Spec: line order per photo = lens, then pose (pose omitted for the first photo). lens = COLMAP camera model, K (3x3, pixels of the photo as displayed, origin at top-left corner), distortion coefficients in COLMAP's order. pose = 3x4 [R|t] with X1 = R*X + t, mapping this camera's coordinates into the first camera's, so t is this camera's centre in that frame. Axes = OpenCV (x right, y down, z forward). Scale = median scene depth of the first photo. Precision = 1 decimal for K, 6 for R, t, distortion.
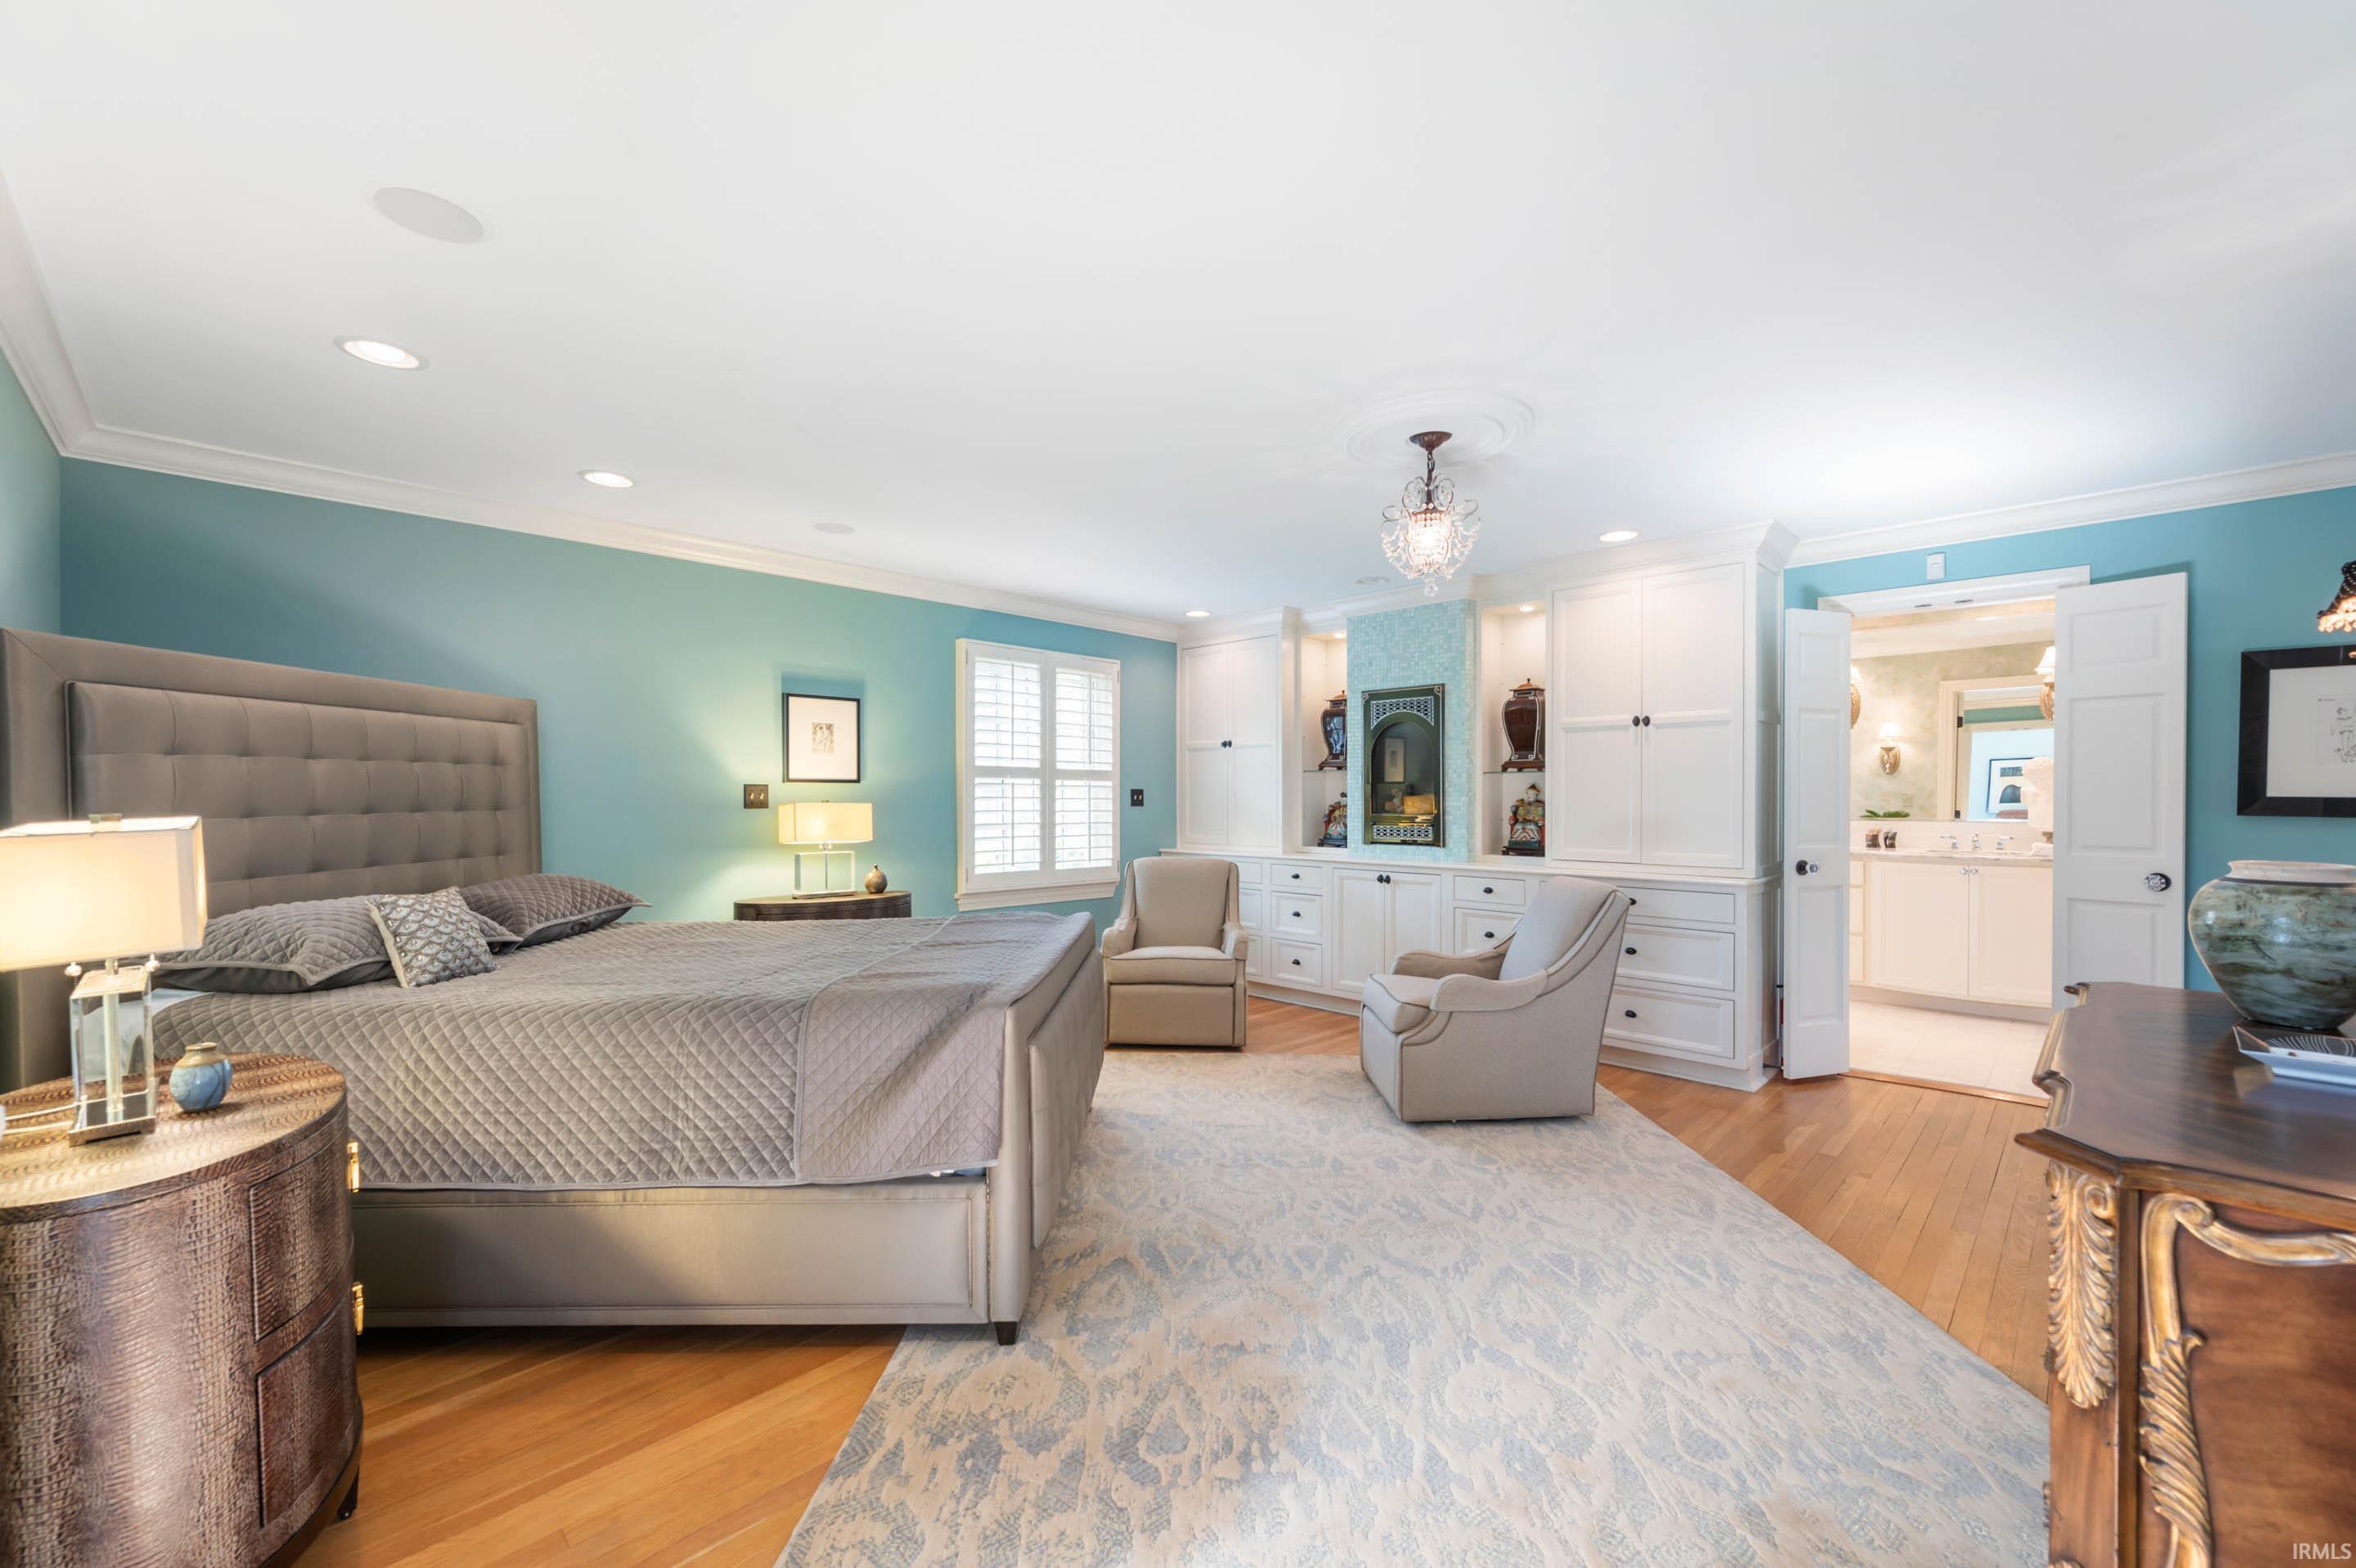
lens RADIAL K [[933.2, 0, 1190.2], [0, 933.2, 800.9], [0, 0, 1]] dist [-0.001691, -0.000012]
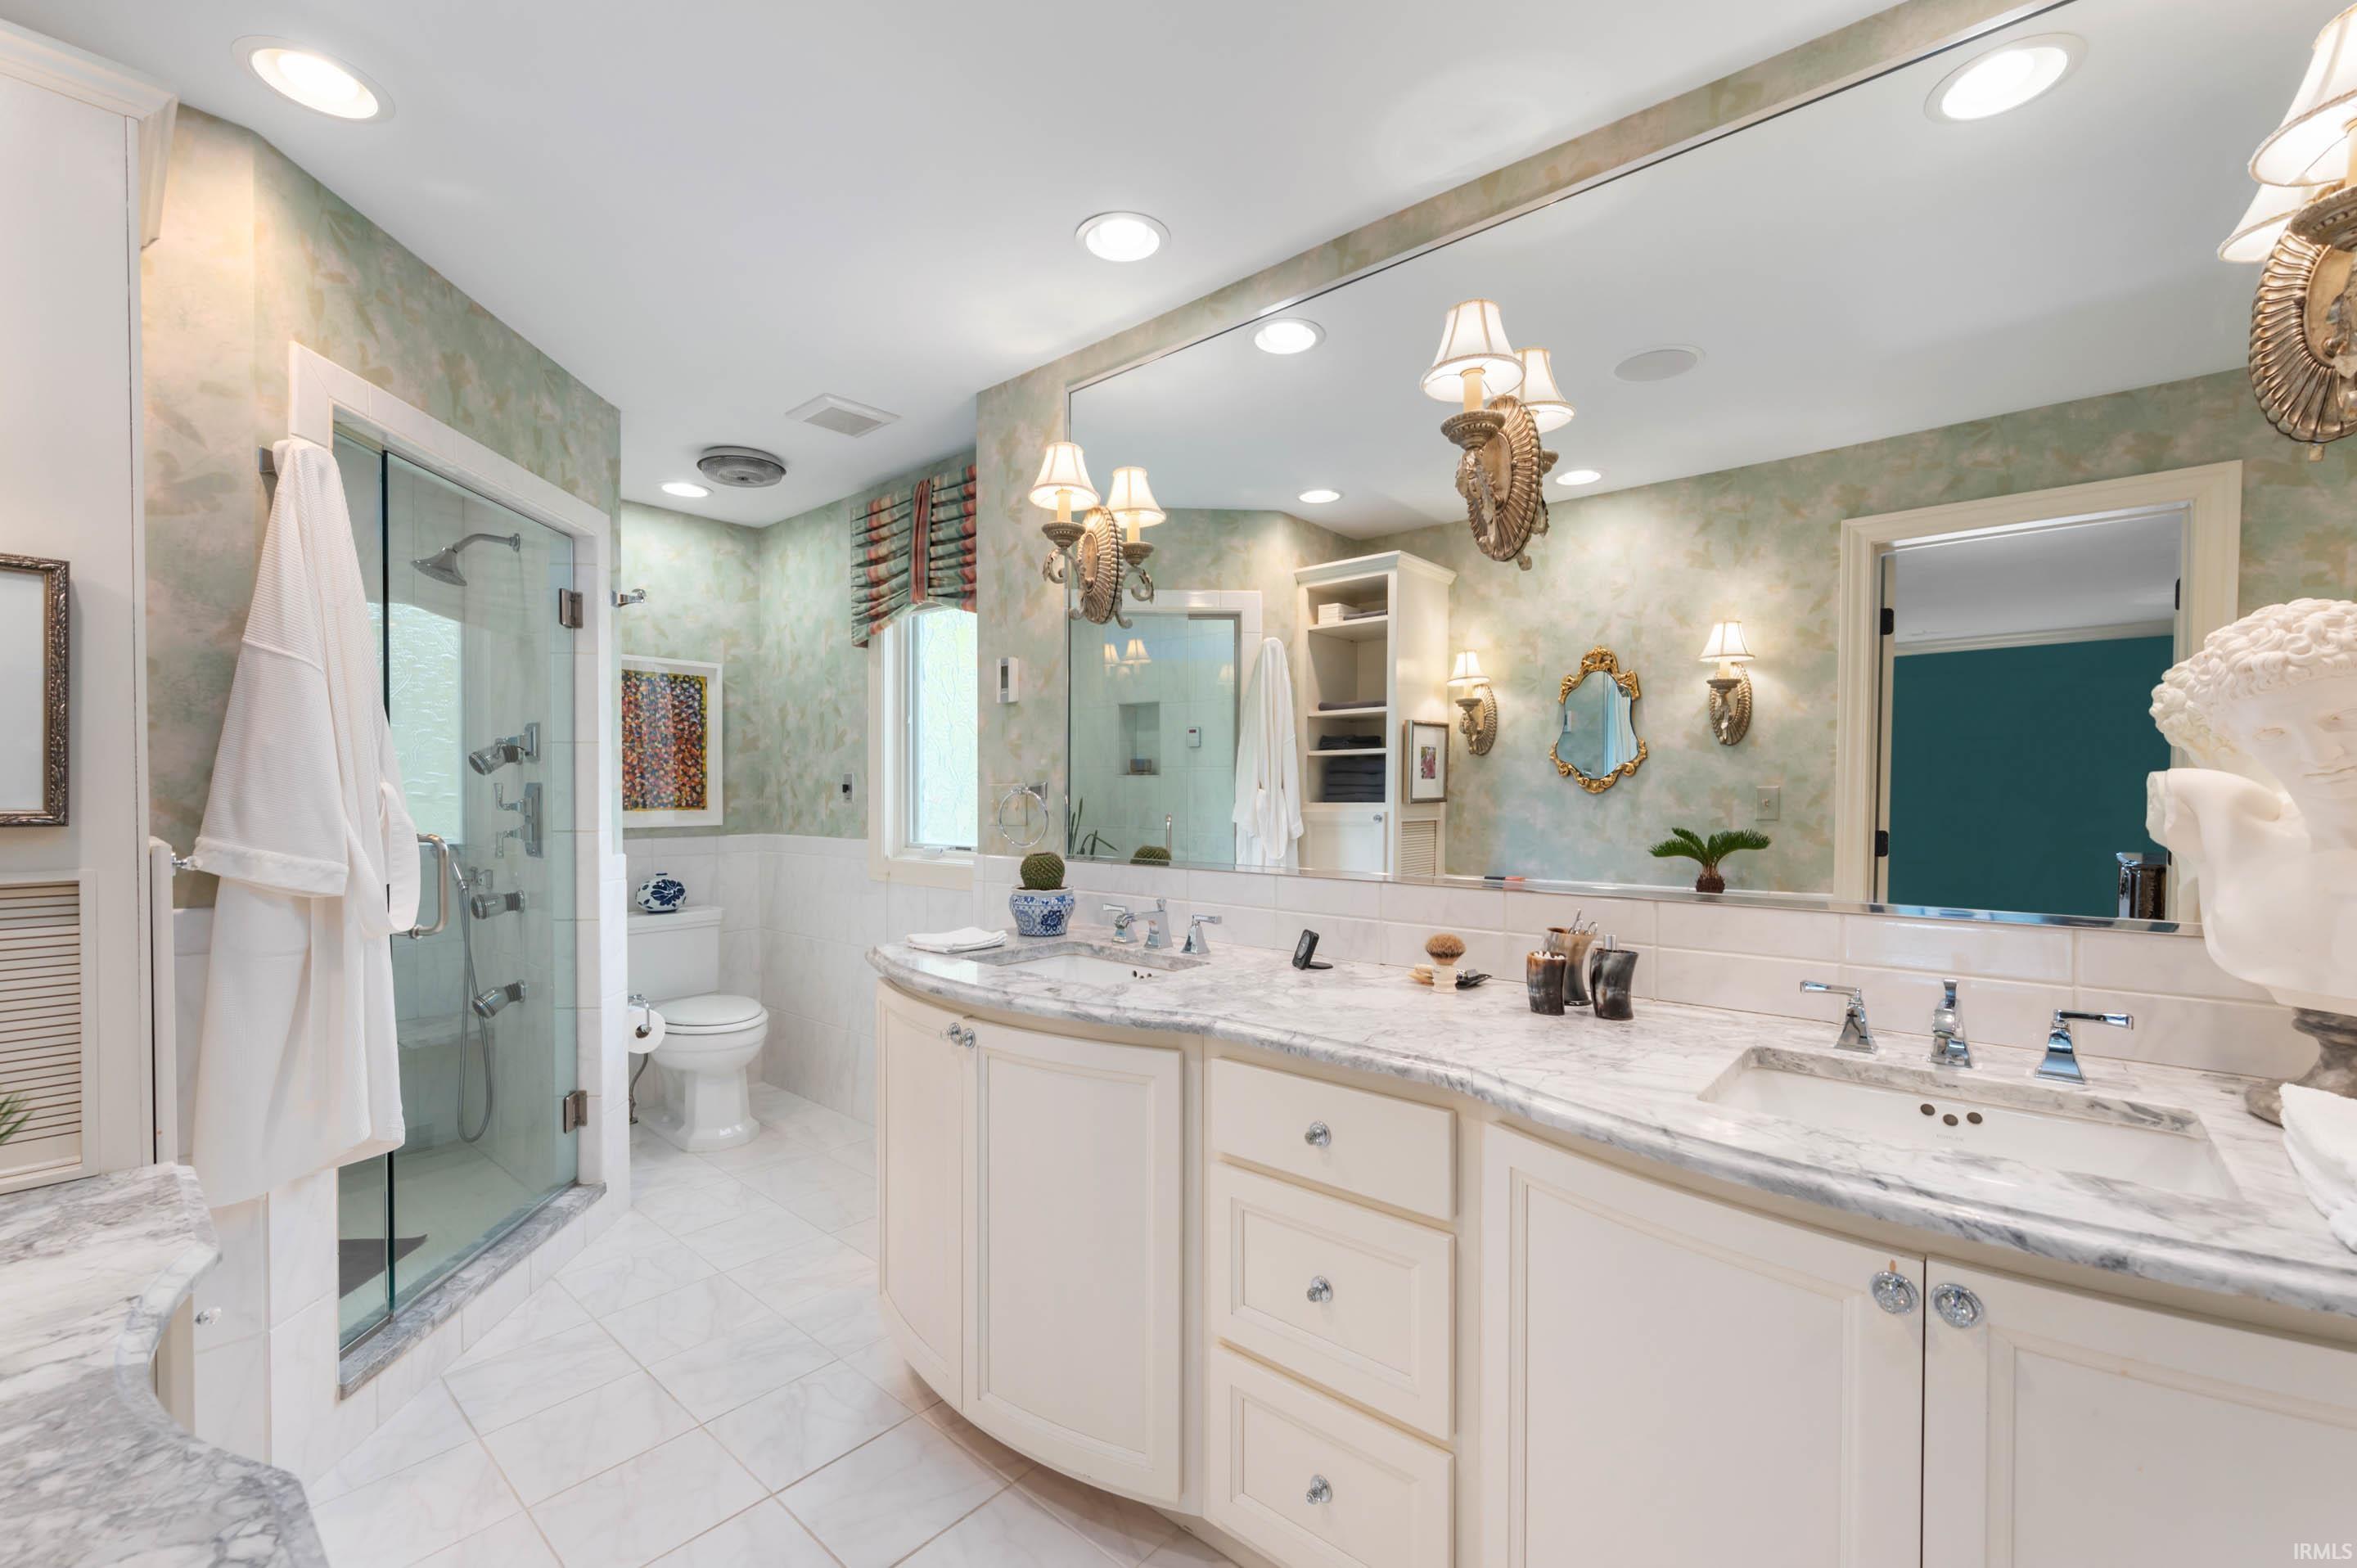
lens RADIAL K [[976.1, 0, 1167.3], [0, 976.1, 788.6], [0, 0, 1]] dist [0.000477, 0.000061]
pose [[0.998601, 0.002784, 0.052802, 0.475440], [-0.002742, 0.999996, -0.000855, -0.007346], [-0.052805, 0.000709, 0.998605, 0.573553]]
